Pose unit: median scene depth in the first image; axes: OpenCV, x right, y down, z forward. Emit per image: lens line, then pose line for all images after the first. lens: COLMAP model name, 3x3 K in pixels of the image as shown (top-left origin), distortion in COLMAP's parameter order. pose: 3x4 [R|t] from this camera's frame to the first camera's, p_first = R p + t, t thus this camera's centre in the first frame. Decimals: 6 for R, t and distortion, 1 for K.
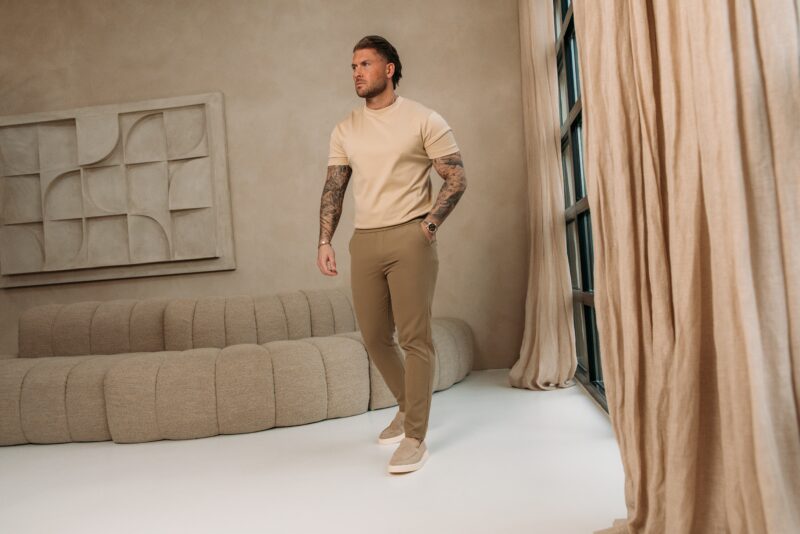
lens RADIAL K [[639.1, 0, 398.9], [0, 639.1, 263.8], [0, 0, 1]] dist [0.002602, -0.001187]
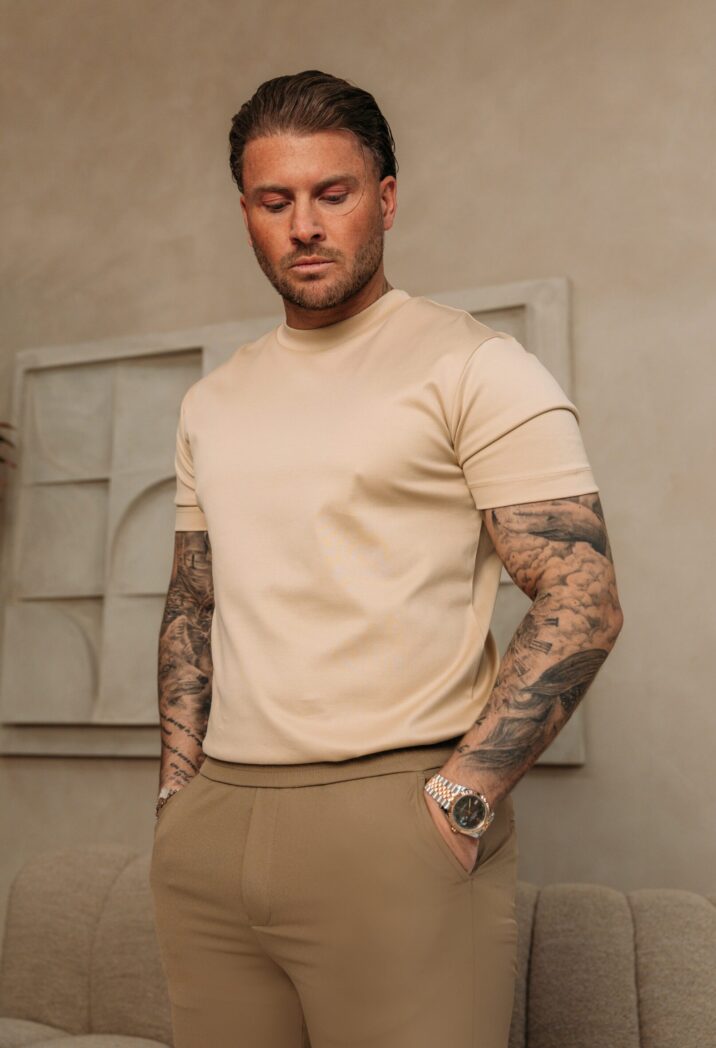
lens RADIAL K [[1212.6, 0, 369.4], [0, 1212.6, 469.6], [0, 0, 1]] dist [0.013024, 0.000000]
pose [[0.956226, 0.023241, -0.291706, -0.176219], [-0.074603, 0.983264, -0.166212, -0.030036], [0.282961, 0.180698, 0.941956, 0.313951]]
